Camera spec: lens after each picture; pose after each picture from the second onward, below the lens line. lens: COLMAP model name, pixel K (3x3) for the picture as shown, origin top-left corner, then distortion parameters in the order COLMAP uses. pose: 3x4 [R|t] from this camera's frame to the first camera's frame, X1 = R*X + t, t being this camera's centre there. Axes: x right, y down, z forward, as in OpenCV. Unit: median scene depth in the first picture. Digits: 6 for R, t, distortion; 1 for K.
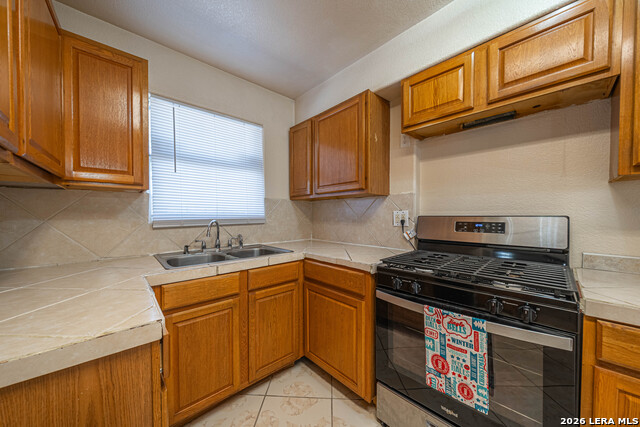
lens RADIAL K [[224.9, 0, 315.8], [0, 224.9, 216.4], [0, 0, 1]] dist [-0.007786, -0.000139]
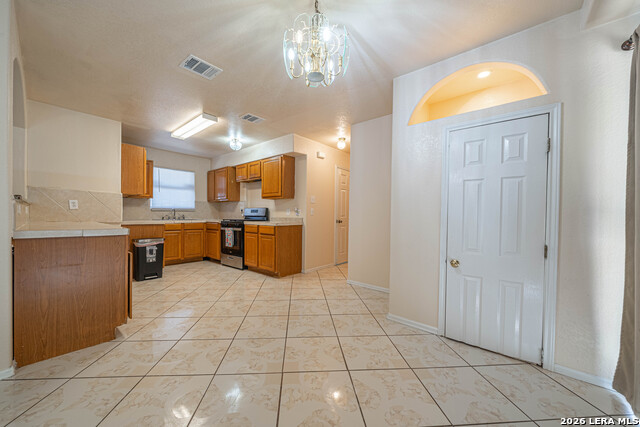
lens RADIAL K [[233.2, 0, 315.5], [0, 233.2, 216.7], [0, 0, 1]] dist [-0.001356, 0.000133]
pose [[0.991836, 0.013958, 0.126750, 0.956824], [-0.013431, 0.999897, -0.005010, 0.108725], [-0.126807, 0.003267, 0.991922, -2.150694]]
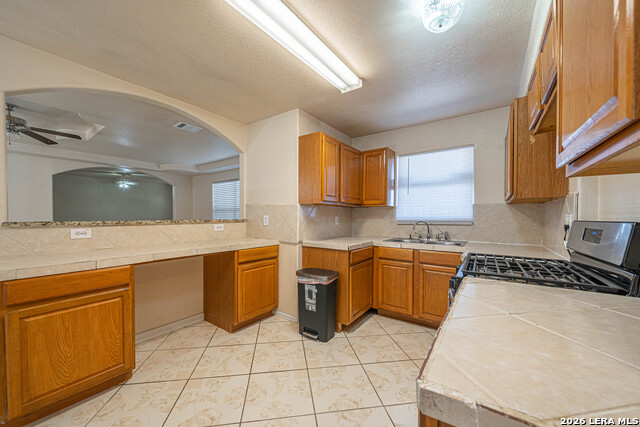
lens RADIAL K [[233.2, 0, 315.9], [0, 233.2, 218.4], [0, 0, 1]] dist [-0.001356, 0.000133]
pose [[0.192514, 0.013475, -0.981202, 1.047003], [-0.015256, 0.999826, 0.010737, -0.006851], [0.981176, 0.012902, 0.192686, -0.097435]]
